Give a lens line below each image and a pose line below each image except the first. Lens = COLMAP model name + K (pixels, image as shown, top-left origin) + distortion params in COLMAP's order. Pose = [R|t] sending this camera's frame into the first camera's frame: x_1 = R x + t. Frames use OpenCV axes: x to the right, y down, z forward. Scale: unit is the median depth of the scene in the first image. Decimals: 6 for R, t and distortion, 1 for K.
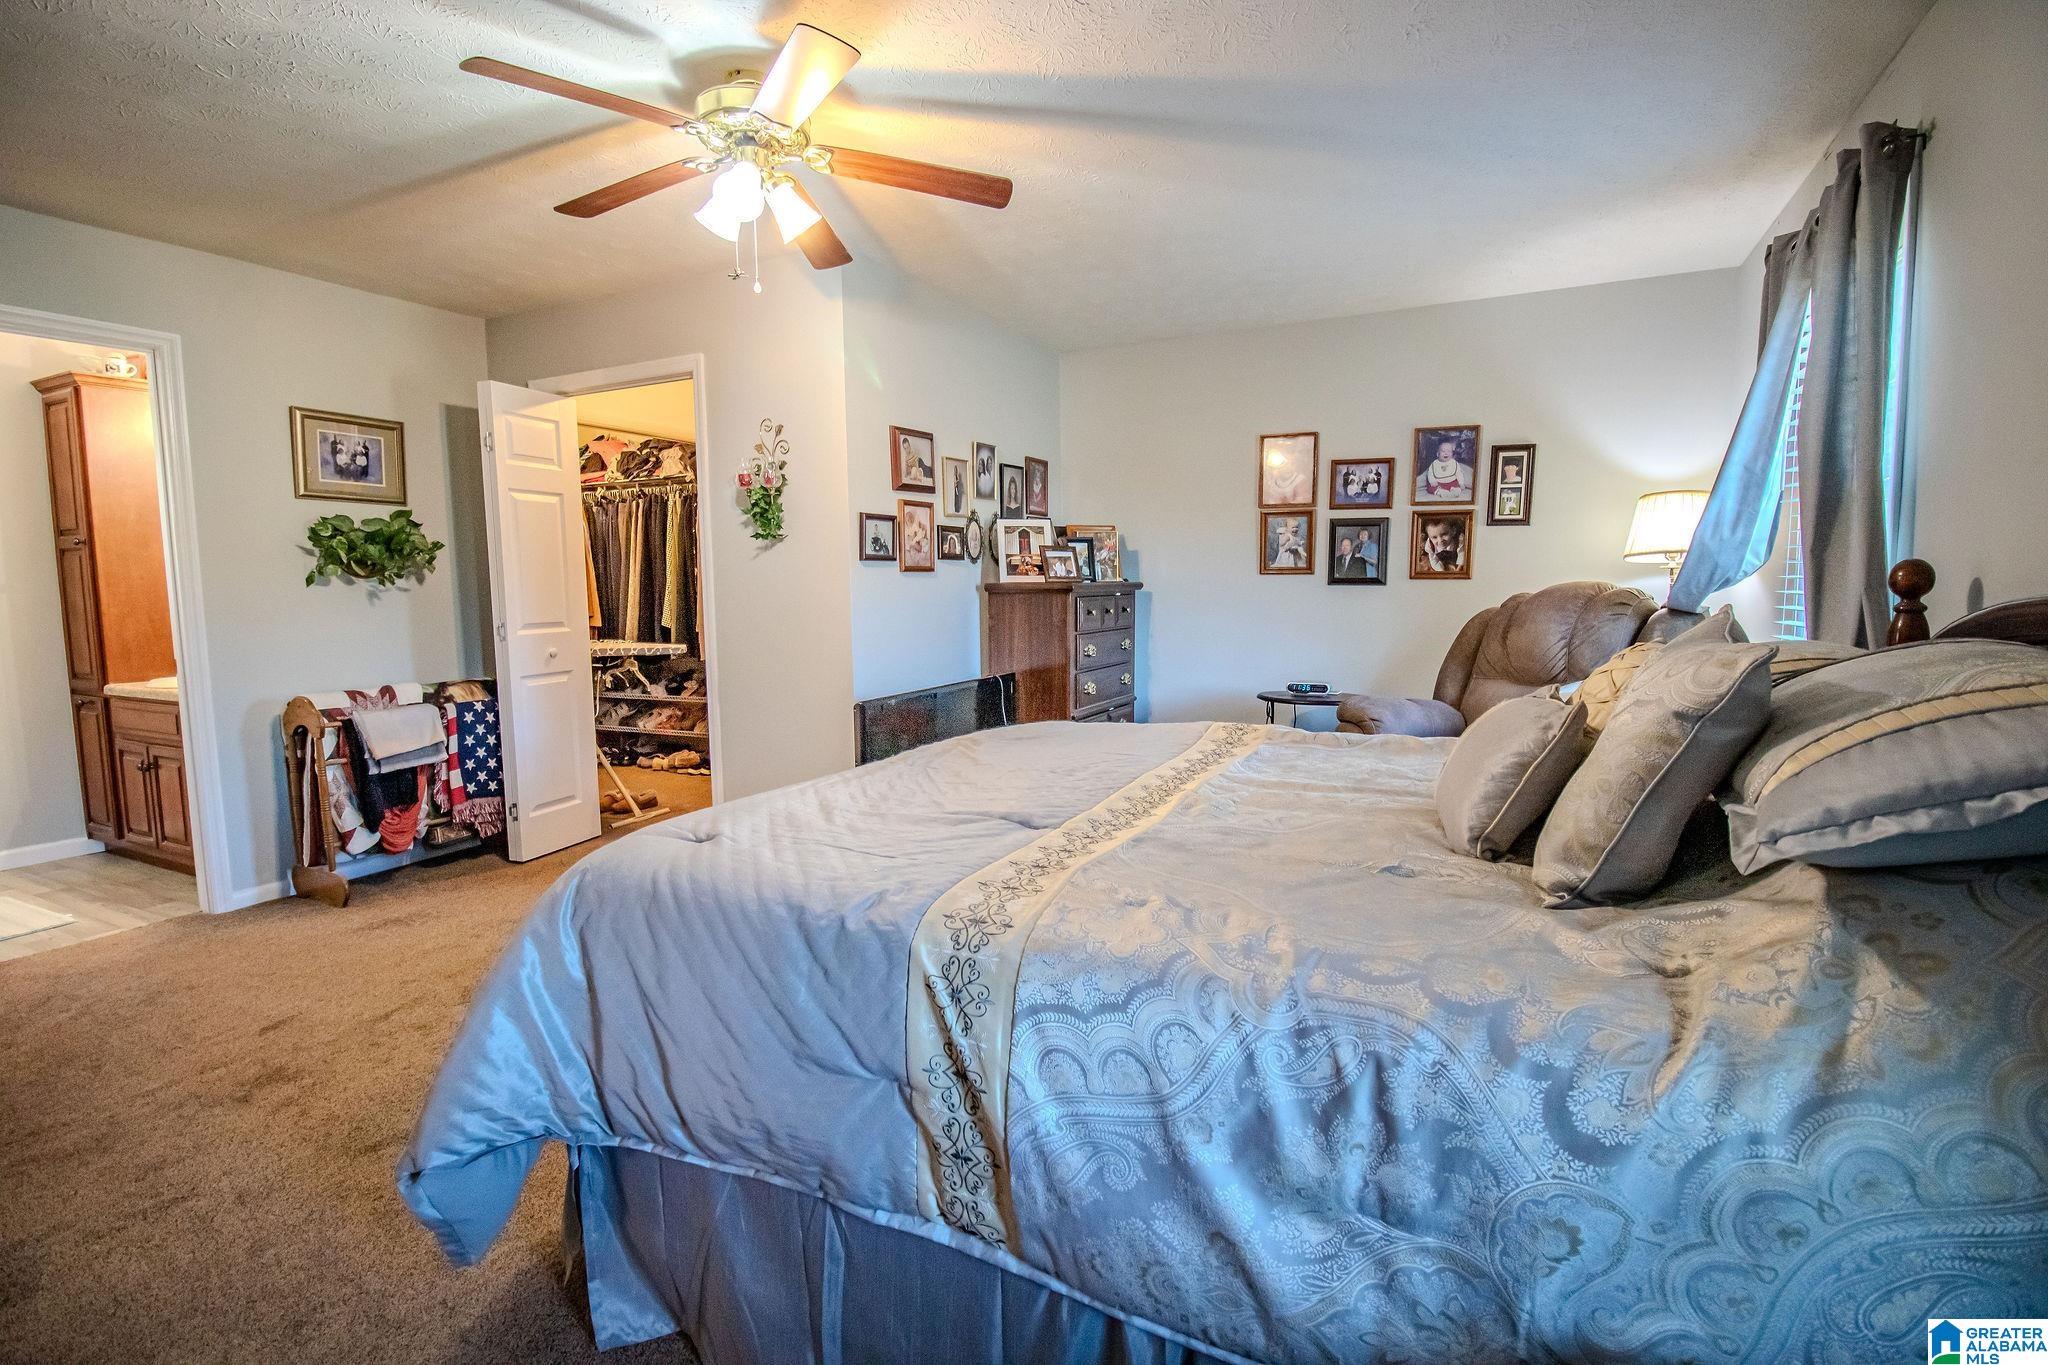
lens RADIAL K [[963.5, 0, 1028.8], [0, 963.5, 680.2], [0, 0, 1]] dist [0.000009, -0.013173]
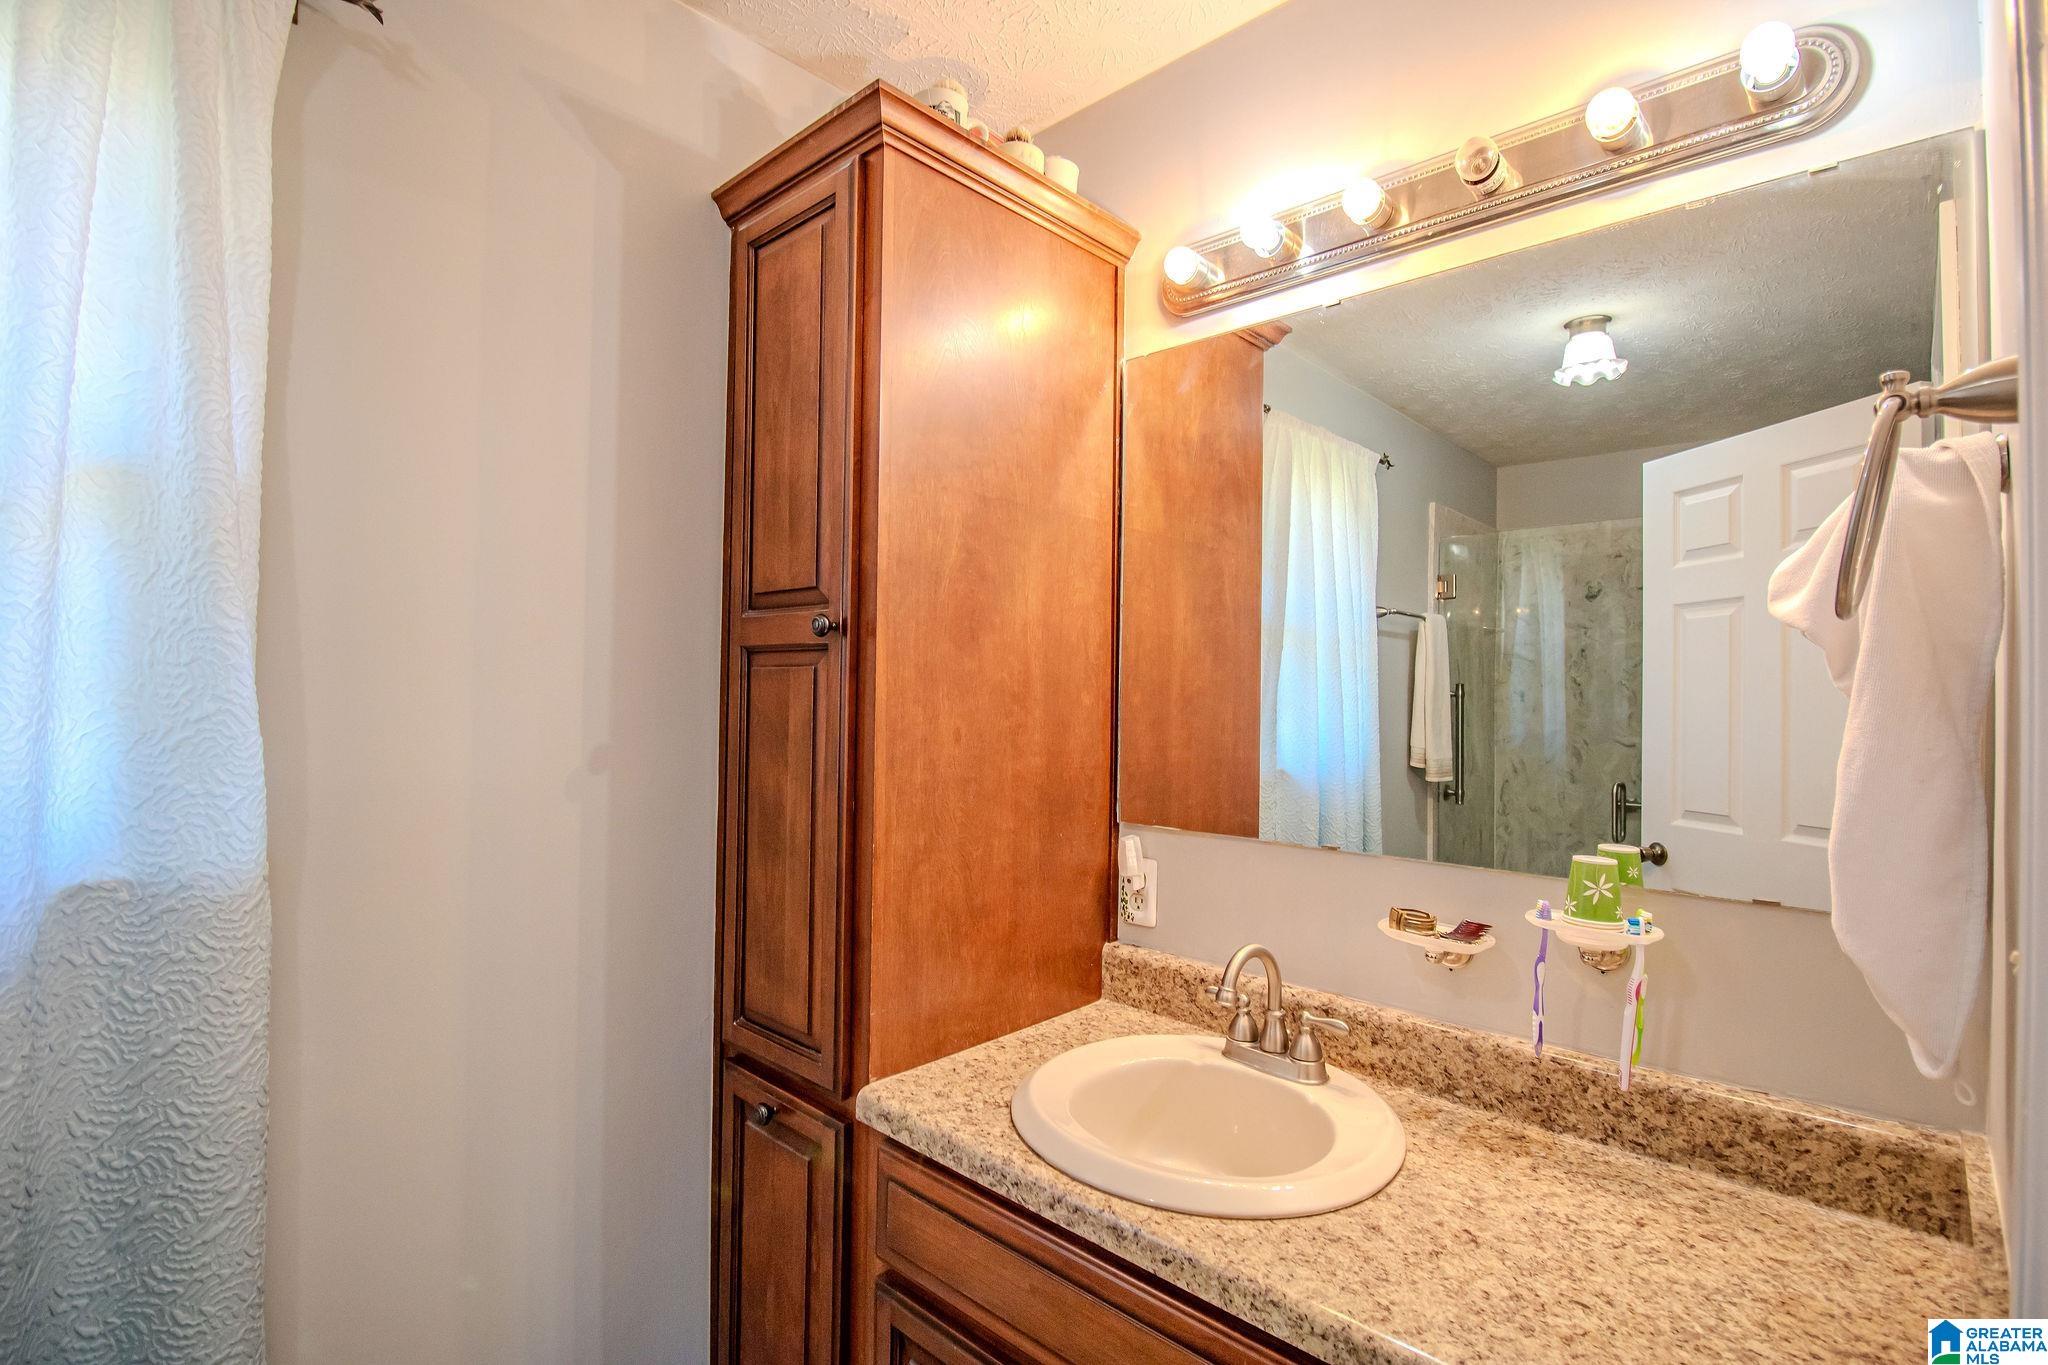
lens RADIAL K [[963.5, 0, 1022.7], [0, 963.5, 676.9], [0, 0, 1]] dist [0.000009, -0.013173]
pose [[0.960004, 0.021988, -0.279121, -0.918746], [-0.052798, 0.993243, -0.103348, -0.107238], [0.274963, 0.113952, 0.954678, 0.770397]]
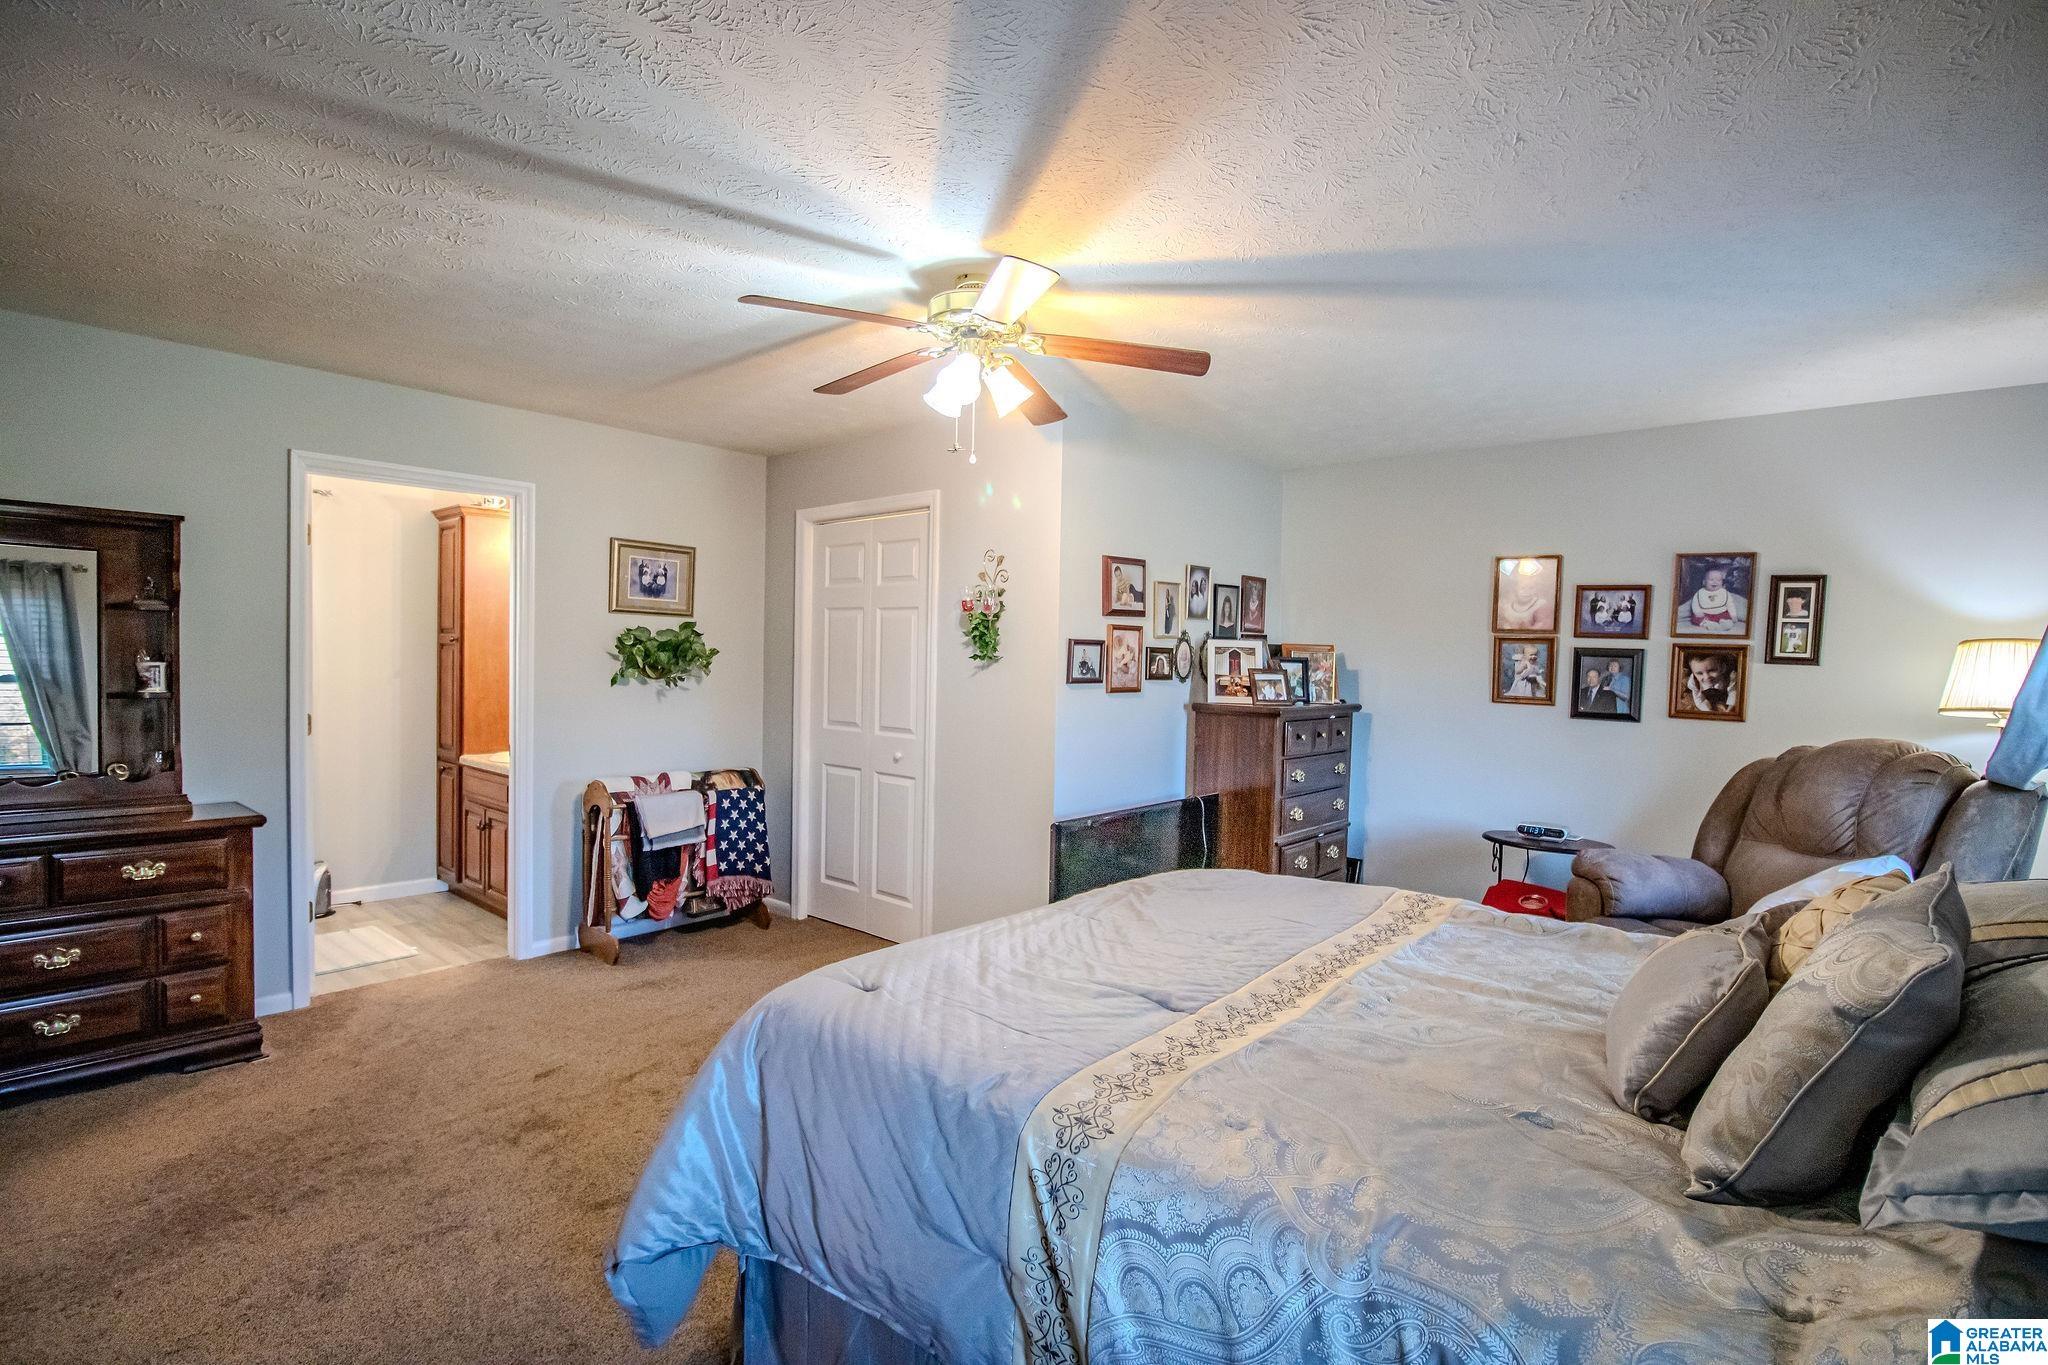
lens RADIAL K [[963.5, 0, 1023.7], [0, 963.5, 682.1], [0, 0, 1]] dist [0.000009, -0.013173]
pose [[0.967177, 0.038700, -0.251139, 0.042889], [-0.057564, 0.996009, -0.068206, -0.050955], [0.247497, 0.080424, 0.965545, -0.027750]]
